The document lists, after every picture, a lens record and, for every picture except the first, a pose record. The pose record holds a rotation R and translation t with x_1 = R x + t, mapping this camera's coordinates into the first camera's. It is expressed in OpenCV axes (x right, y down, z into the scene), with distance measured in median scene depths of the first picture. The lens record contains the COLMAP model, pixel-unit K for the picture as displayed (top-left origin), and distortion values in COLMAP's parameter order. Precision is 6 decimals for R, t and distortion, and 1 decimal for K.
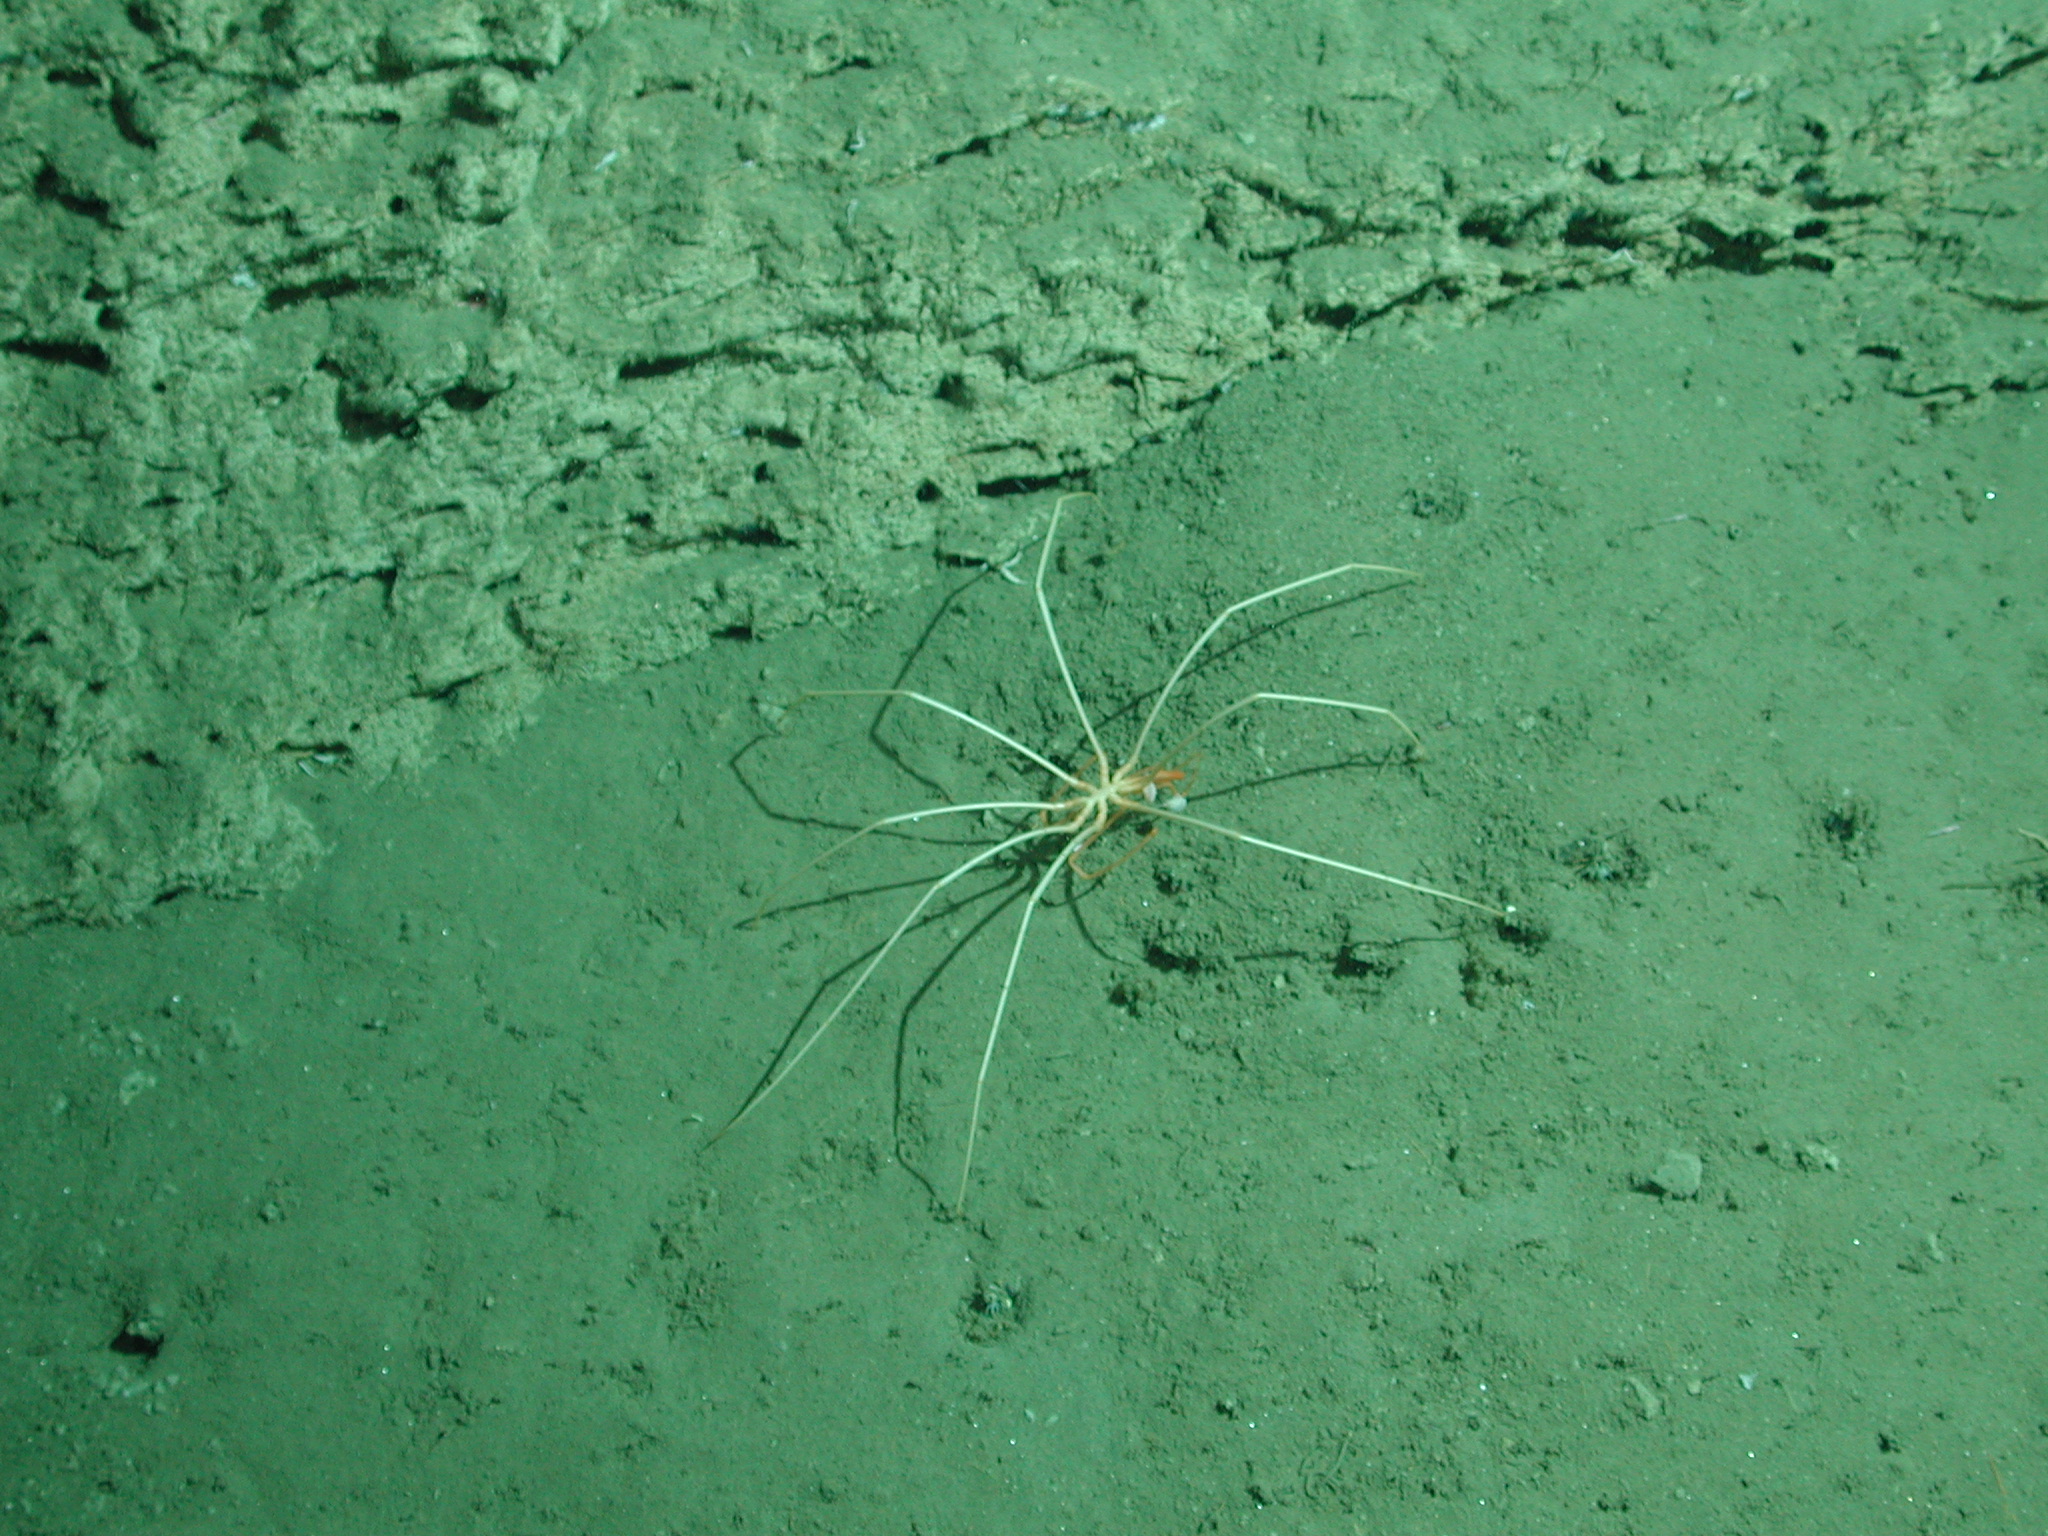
lens RADIAL K [[3699.3, 0, 1024.6], [0, 3699.3, 773.8], [0, 0, 1]] dist [0.110747, 0.000000]
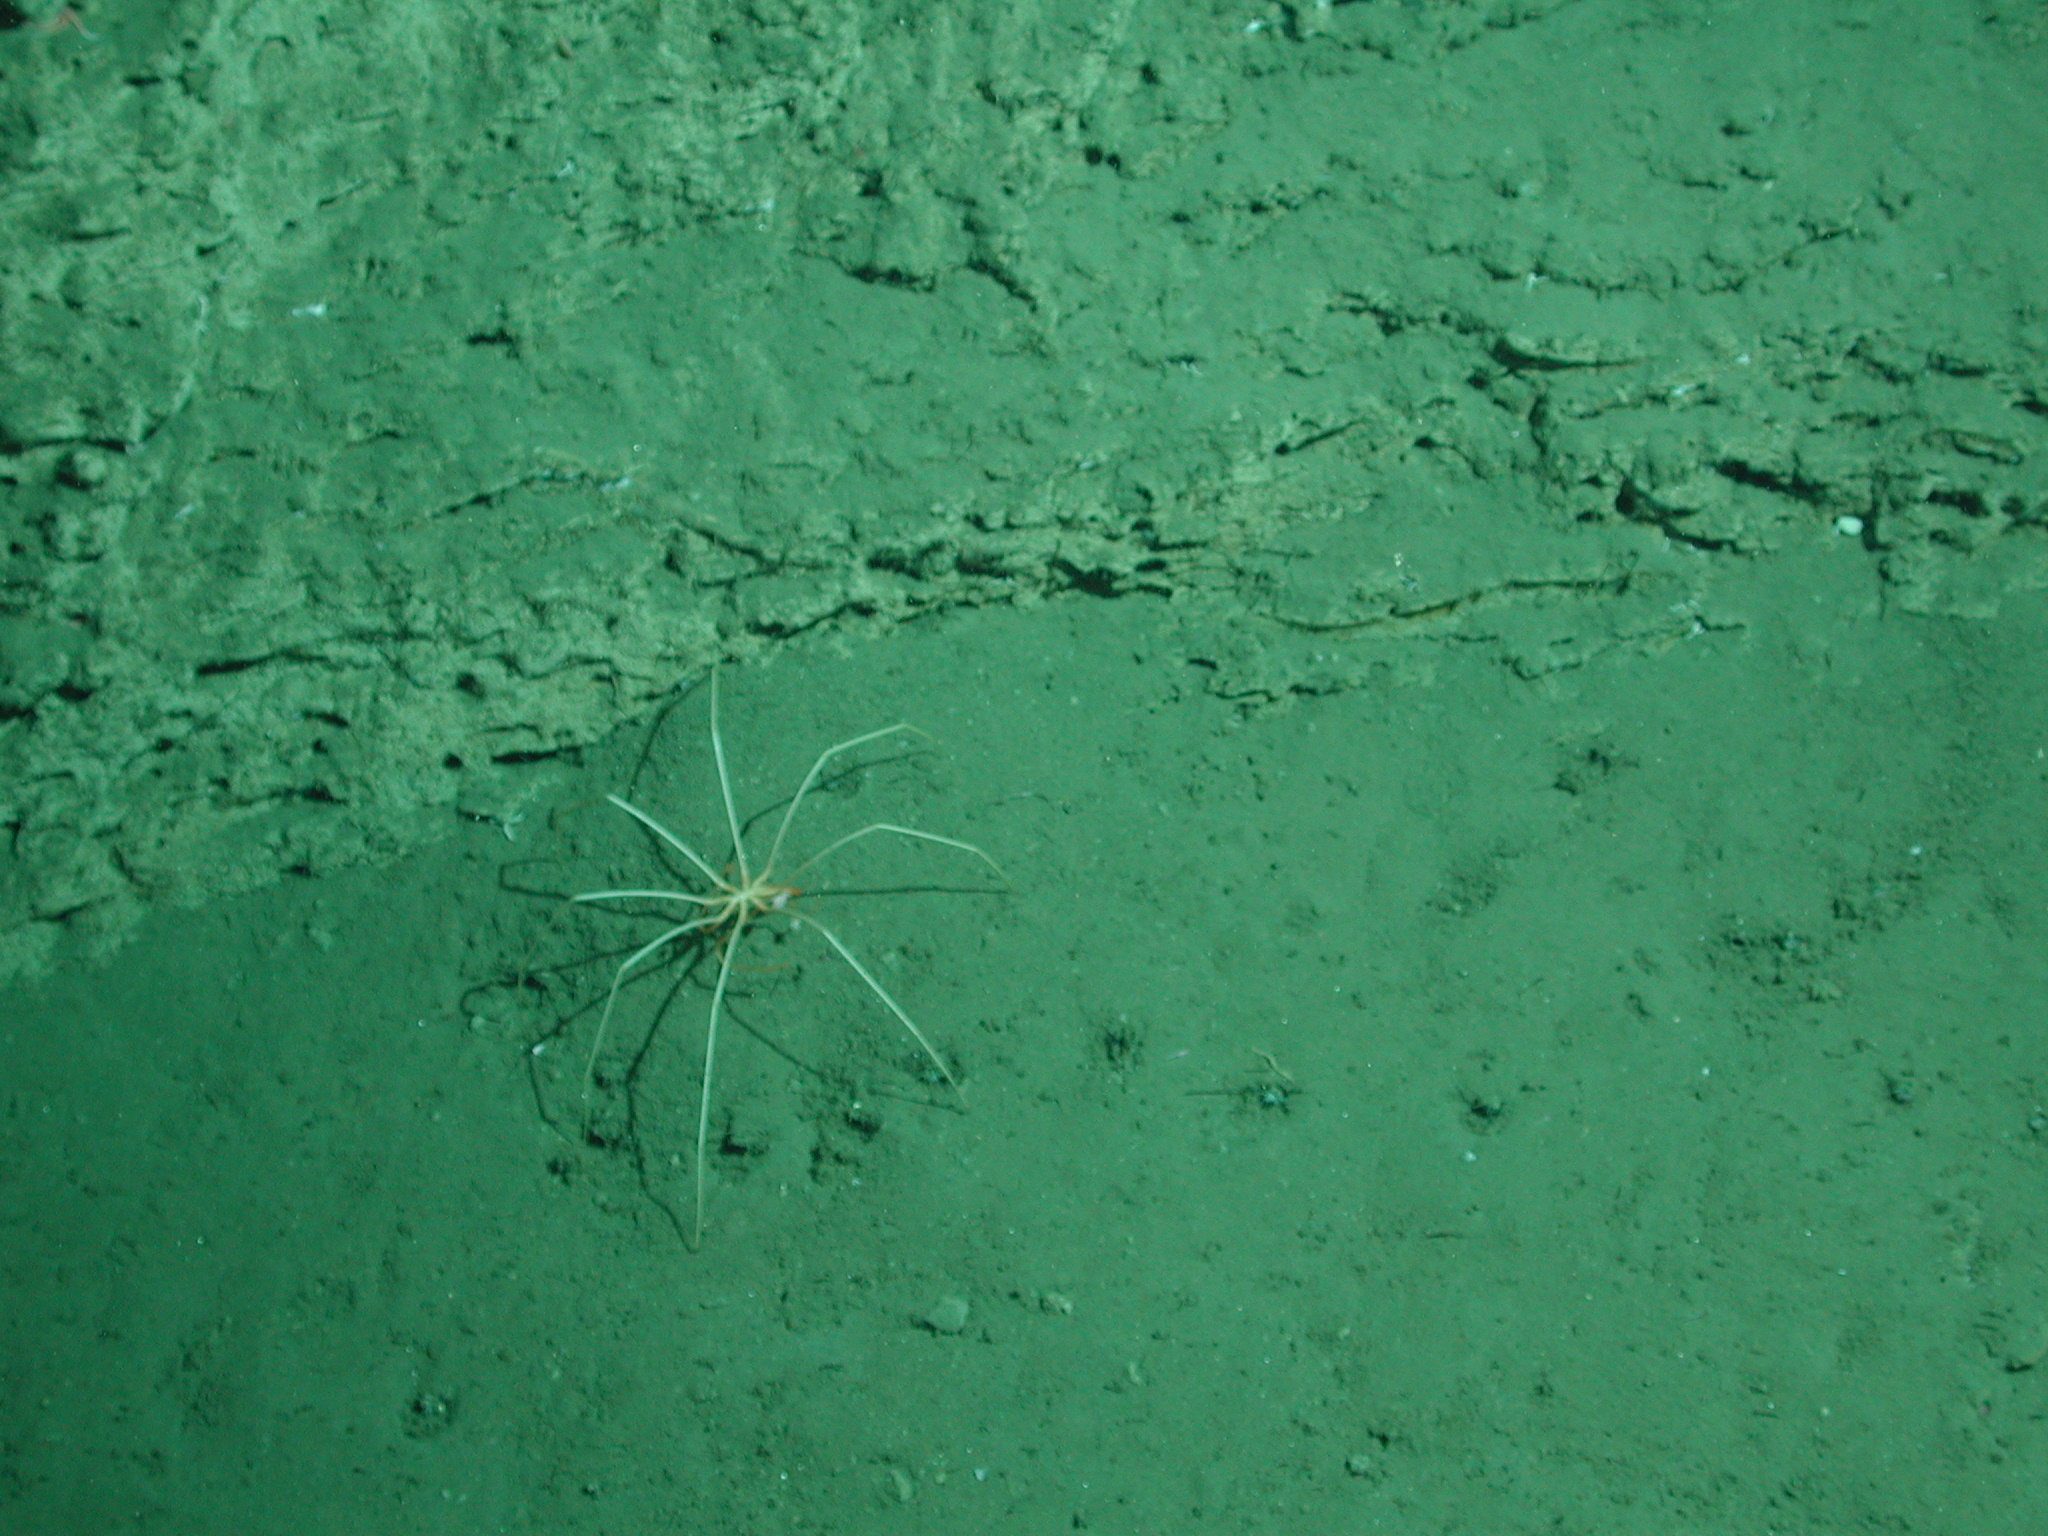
lens RADIAL K [[3699.3, 0, 1021.7], [0, 3699.3, 765.6], [0, 0, 1]] dist [0.110747, 0.000000]
pose [[0.999847, 0.014362, -0.009961, 0.190326], [-0.014532, 0.999746, -0.017212, -0.058163], [0.009711, 0.017354, 0.999802, -0.285281]]
